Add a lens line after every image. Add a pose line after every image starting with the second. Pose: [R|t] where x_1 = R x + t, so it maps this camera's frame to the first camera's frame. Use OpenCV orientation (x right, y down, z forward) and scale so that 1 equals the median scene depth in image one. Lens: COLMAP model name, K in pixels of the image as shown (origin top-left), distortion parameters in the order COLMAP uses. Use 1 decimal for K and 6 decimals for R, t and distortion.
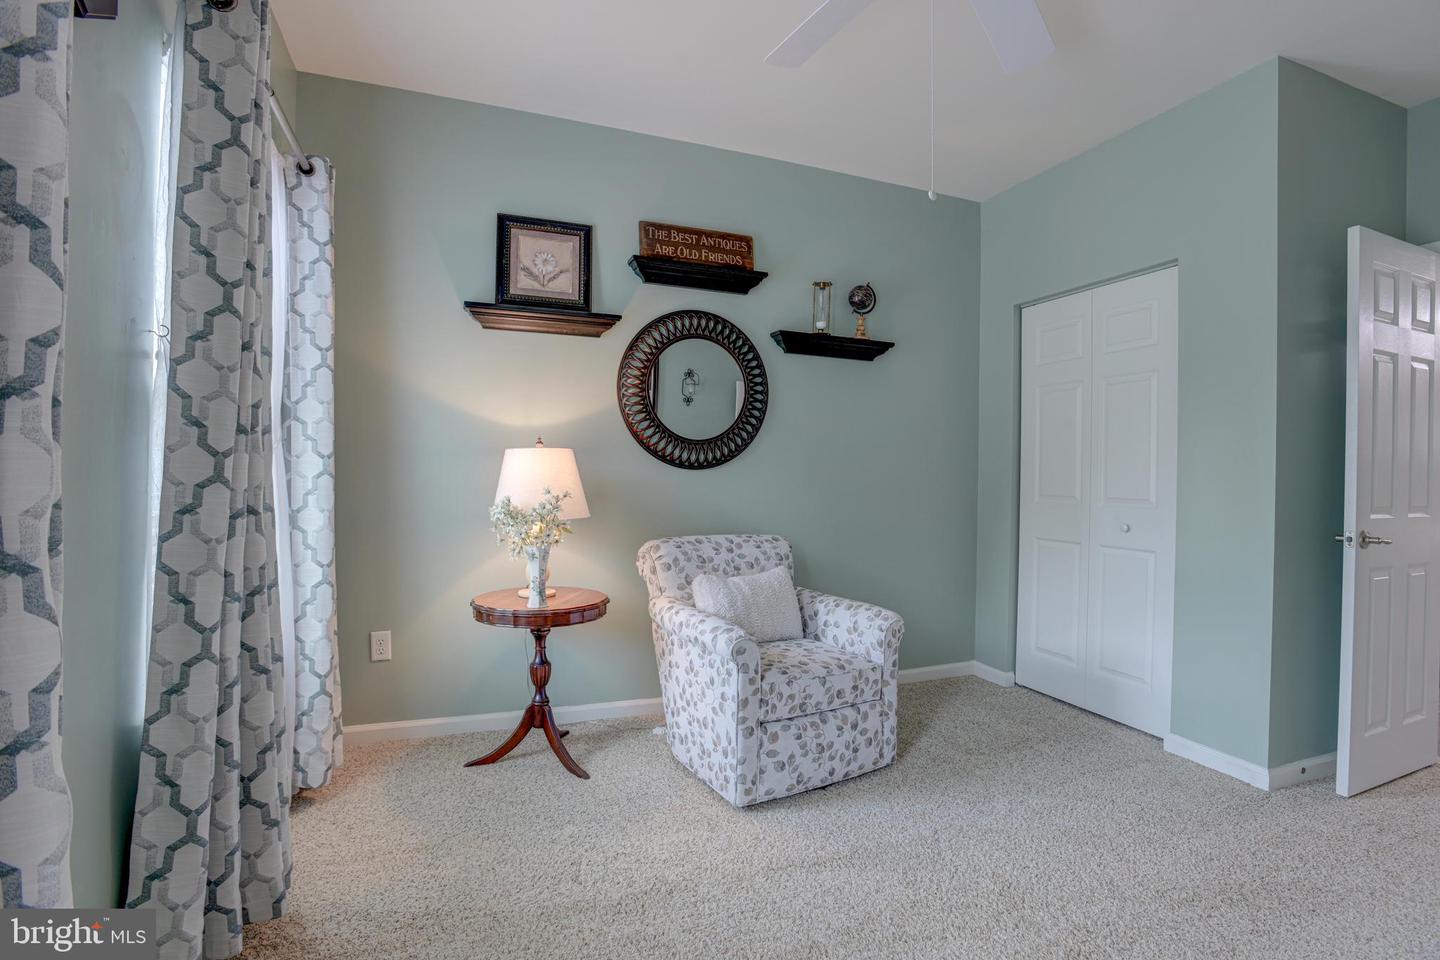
lens RADIAL K [[694.6, 0, 725.6], [0, 694.6, 474.6], [0, 0, 1]] dist [-0.053978, 0.015088]
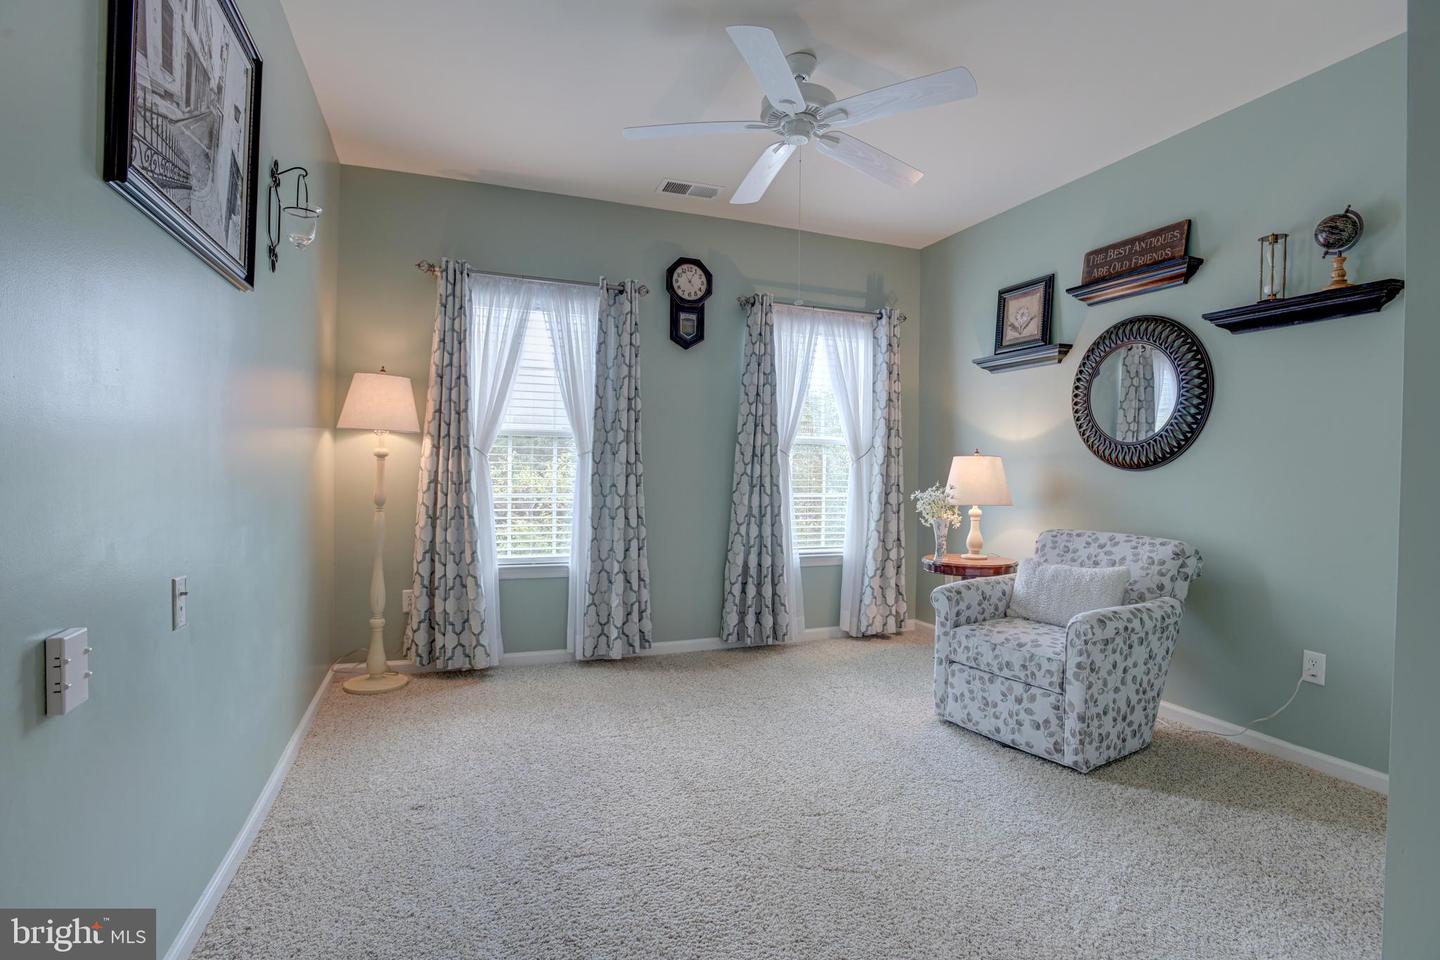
lens RADIAL K [[694.6, 0, 717.8], [0, 694.6, 486.6], [0, 0, 1]] dist [-0.053978, 0.015088]
pose [[-0.005097, 0.009540, -0.999942, 1.070132], [-0.023239, 0.999683, 0.009656, 0.021012], [0.999717, 0.023287, -0.004873, 0.434359]]
